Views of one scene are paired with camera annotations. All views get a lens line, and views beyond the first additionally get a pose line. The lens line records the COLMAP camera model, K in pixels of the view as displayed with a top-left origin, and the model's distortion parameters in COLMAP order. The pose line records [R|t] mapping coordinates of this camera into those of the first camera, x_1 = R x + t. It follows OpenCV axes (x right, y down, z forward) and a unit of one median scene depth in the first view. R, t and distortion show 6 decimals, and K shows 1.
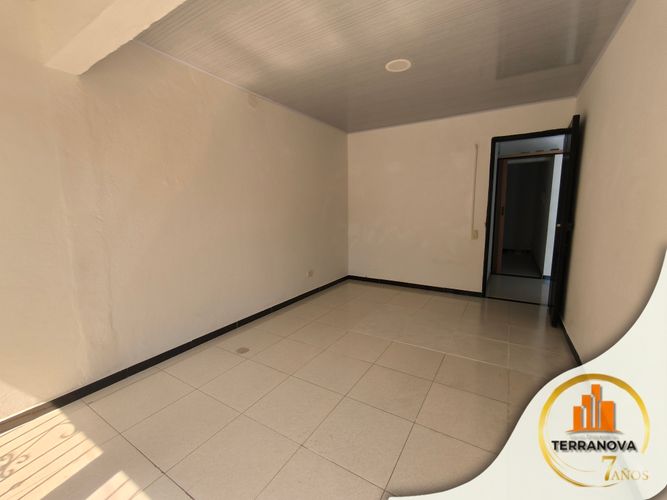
lens RADIAL K [[286.2, 0, 334.9], [0, 286.2, 250.5], [0, 0, 1]] dist [-0.000388, -0.000176]
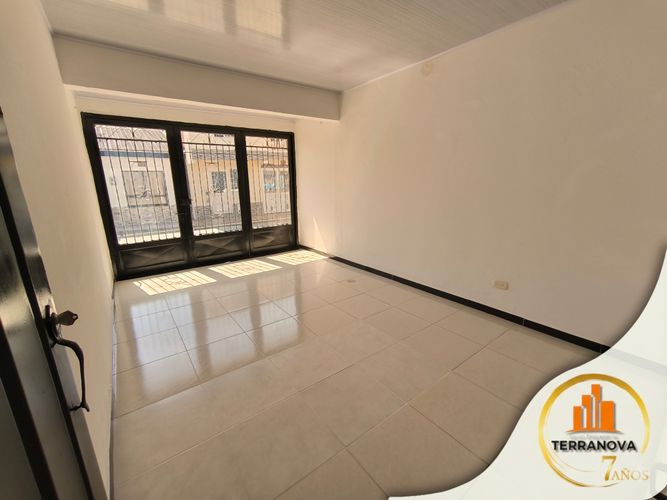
lens RADIAL K [[286.2, 0, 334.5], [0, 286.2, 248.8], [0, 0, 1]] dist [-0.000388, -0.000176]
pose [[-0.360571, 0.261967, -0.895188, 0.833346], [-0.094703, 0.944507, 0.314544, -0.225726], [0.927912, 0.198193, -0.315752, 1.127525]]
